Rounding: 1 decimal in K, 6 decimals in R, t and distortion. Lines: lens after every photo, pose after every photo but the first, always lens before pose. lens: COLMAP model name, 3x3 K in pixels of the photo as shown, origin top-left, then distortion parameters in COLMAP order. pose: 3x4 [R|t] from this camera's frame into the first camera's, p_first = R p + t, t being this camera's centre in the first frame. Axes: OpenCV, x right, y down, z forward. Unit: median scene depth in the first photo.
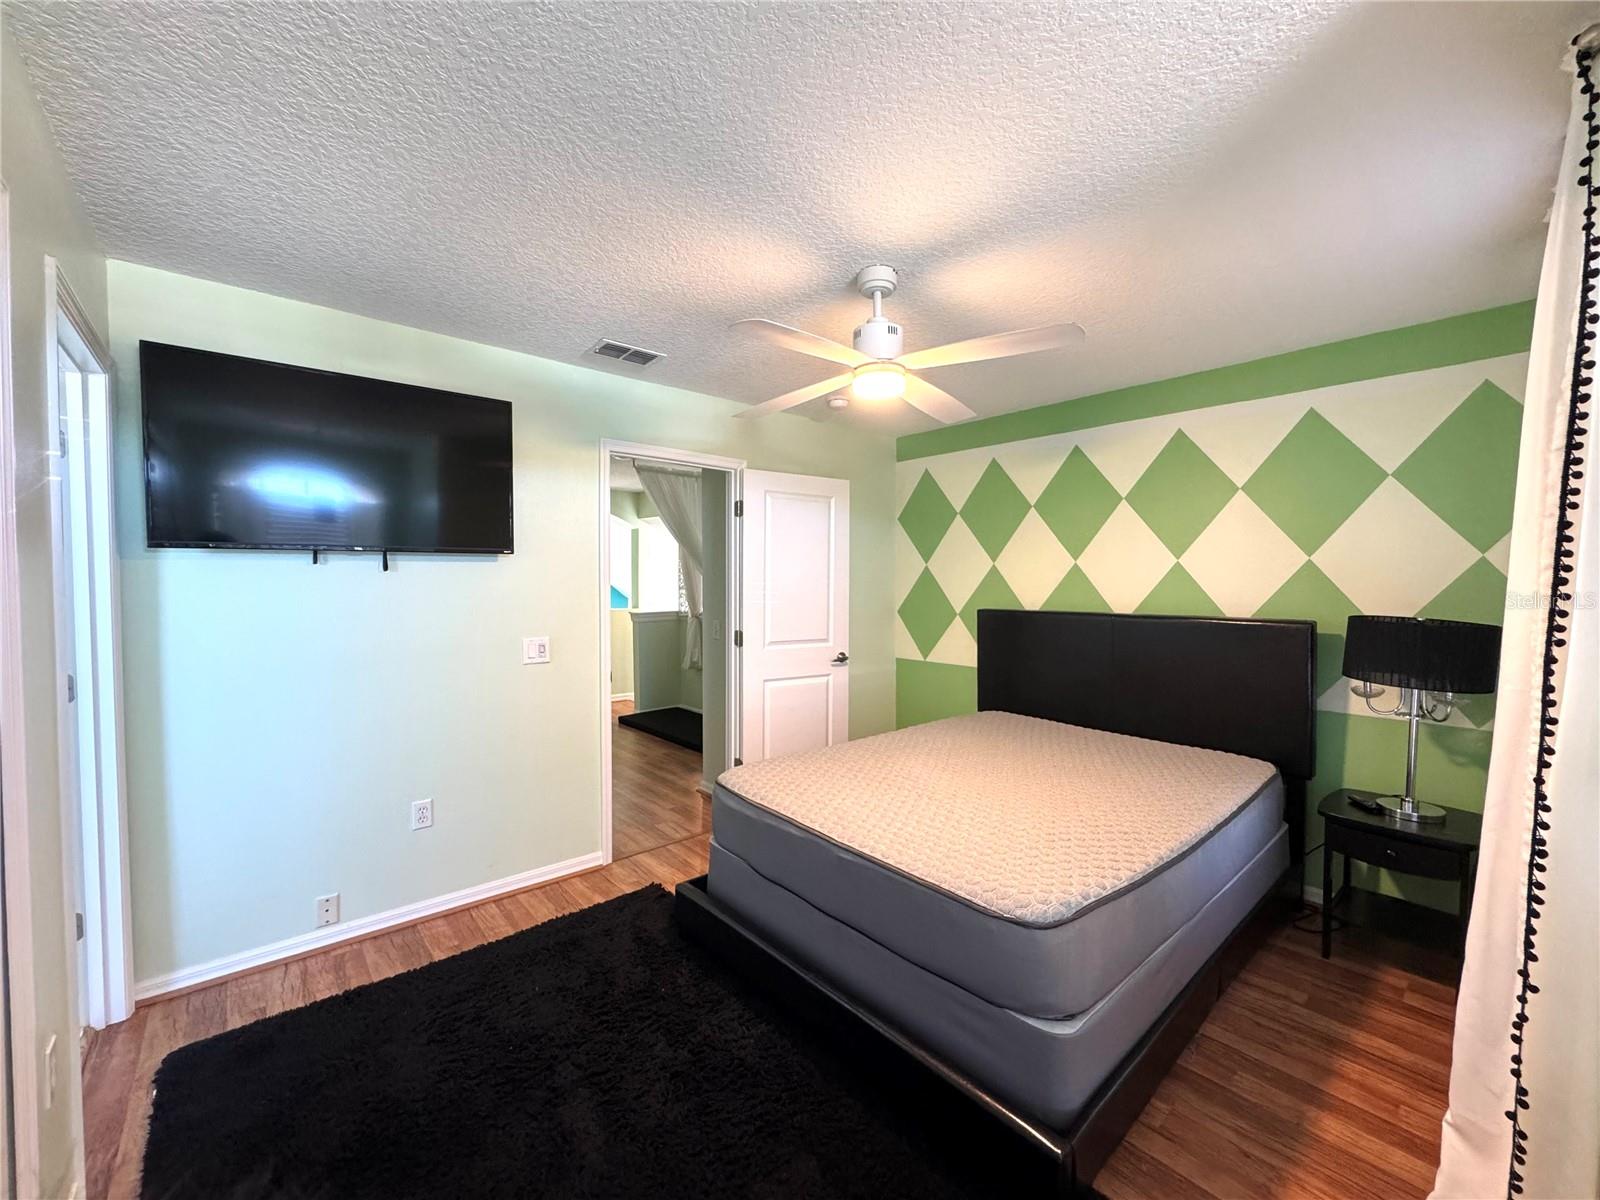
lens RADIAL K [[641.5, 0, 801.7], [0, 641.5, 595.8], [0, 0, 1]] dist [-0.006119, -0.000459]
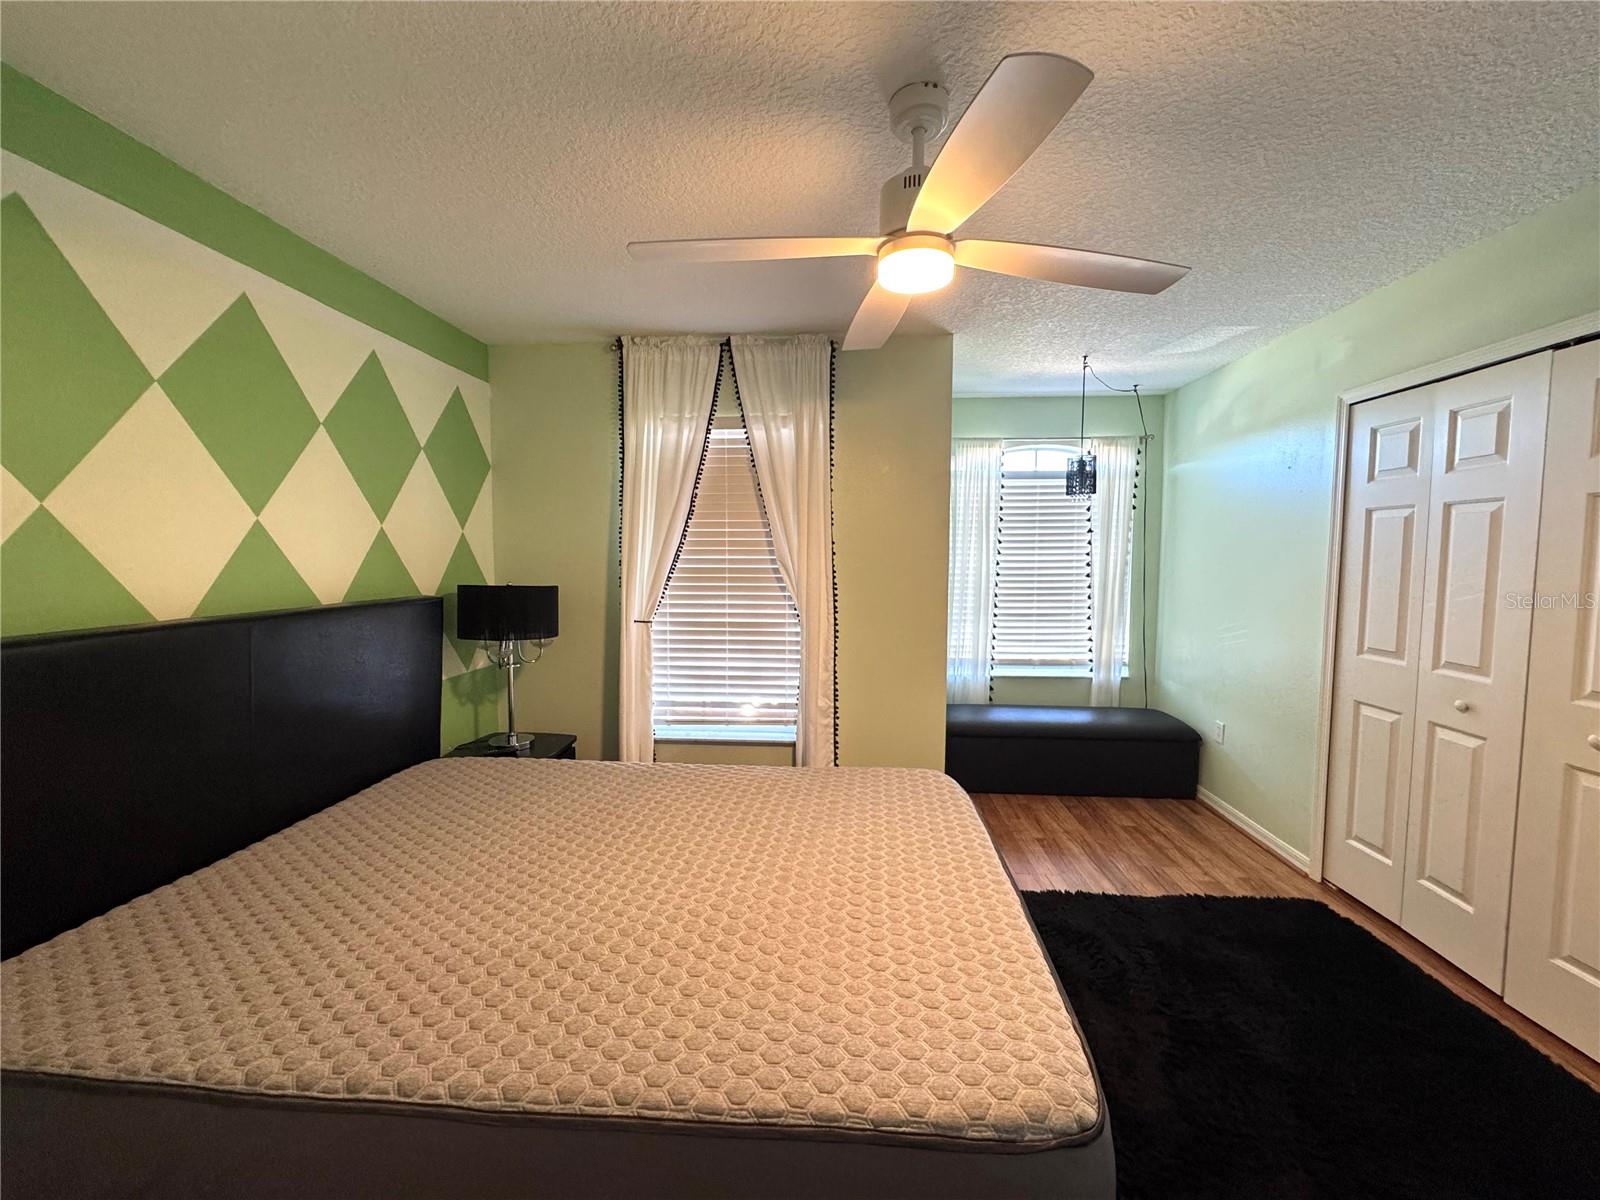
lens RADIAL K [[641.5, 0, 801.7], [0, 641.5, 595.8], [0, 0, 1]] dist [-0.006119, -0.000459]
pose [[-0.698898, -0.074791, 0.711300, -0.212809], [-0.023516, 0.996383, 0.081661, -0.041425], [-0.714834, 0.040346, -0.698129, 1.047143]]
